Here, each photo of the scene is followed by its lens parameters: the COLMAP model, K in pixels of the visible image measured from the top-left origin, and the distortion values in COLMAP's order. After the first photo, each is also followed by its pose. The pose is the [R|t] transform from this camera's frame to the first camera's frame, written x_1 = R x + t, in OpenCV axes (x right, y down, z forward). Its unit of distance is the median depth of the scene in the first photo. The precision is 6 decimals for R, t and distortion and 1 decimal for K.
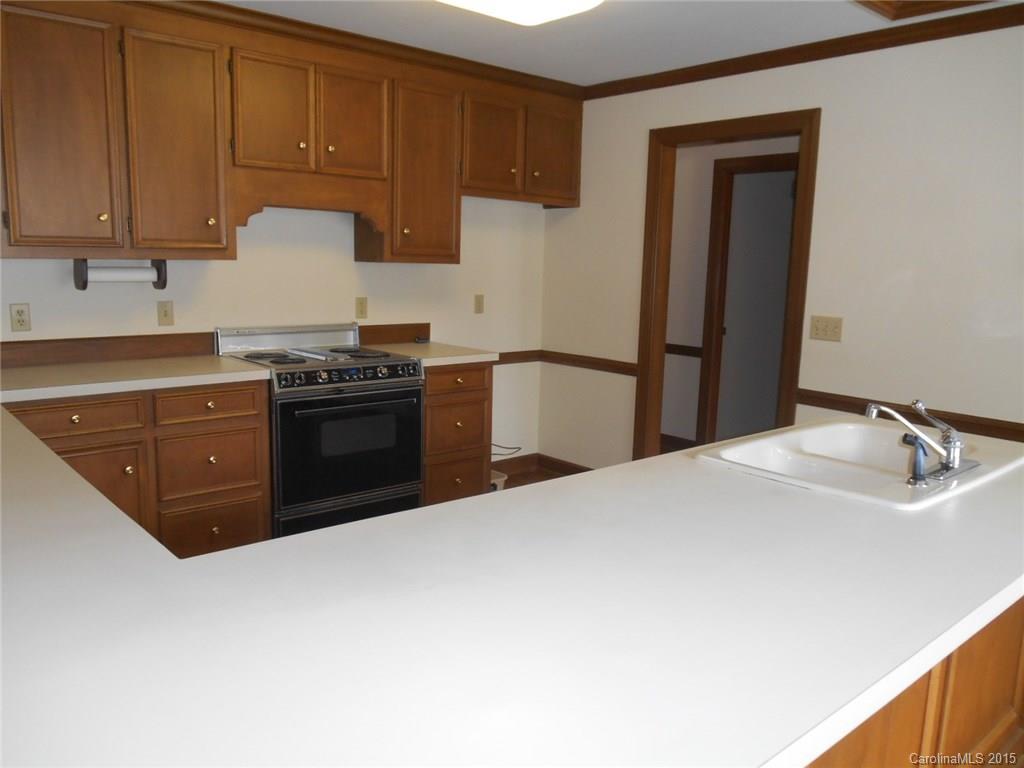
lens RADIAL K [[787.4, 0, 512.0], [0, 787.4, 384.0], [0, 0, 1]] dist [-0.027819, 0.022821]
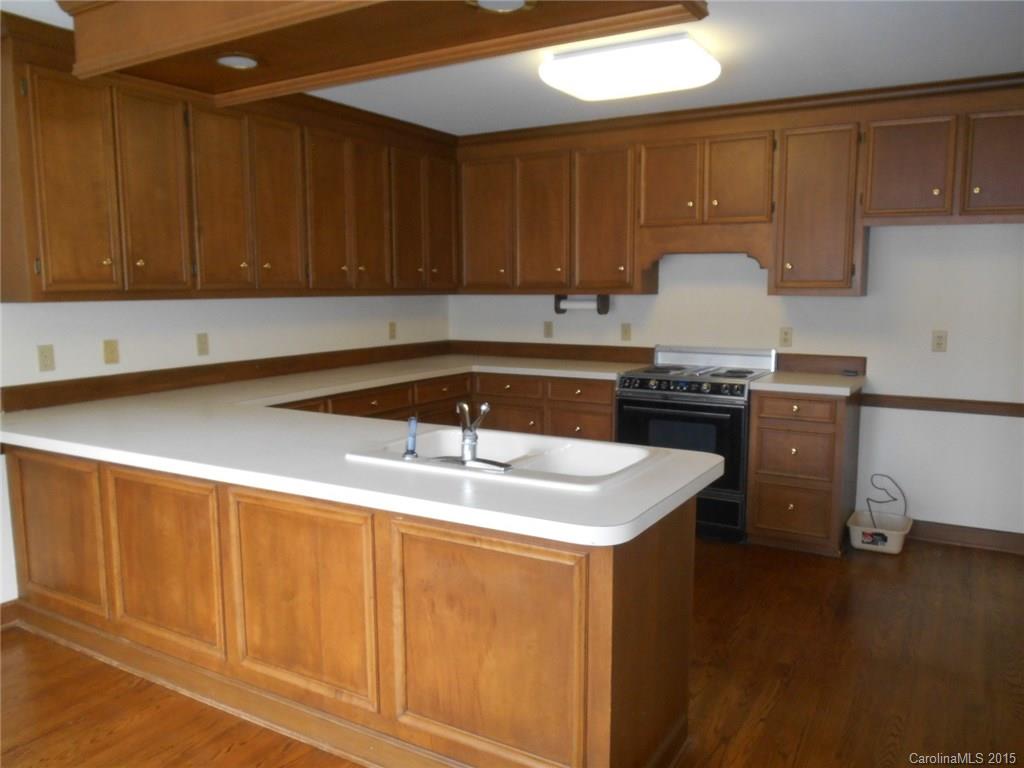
lens RADIAL K [[787.4, 0, 512.0], [0, 787.4, 384.0], [0, 0, 1]] dist [-0.027819, 0.022821]
pose [[0.317999, 0.092501, -0.943568, 0.859183], [-0.143508, 0.988458, 0.048537, -0.036609], [0.937167, 0.119975, 0.327603, 0.346491]]
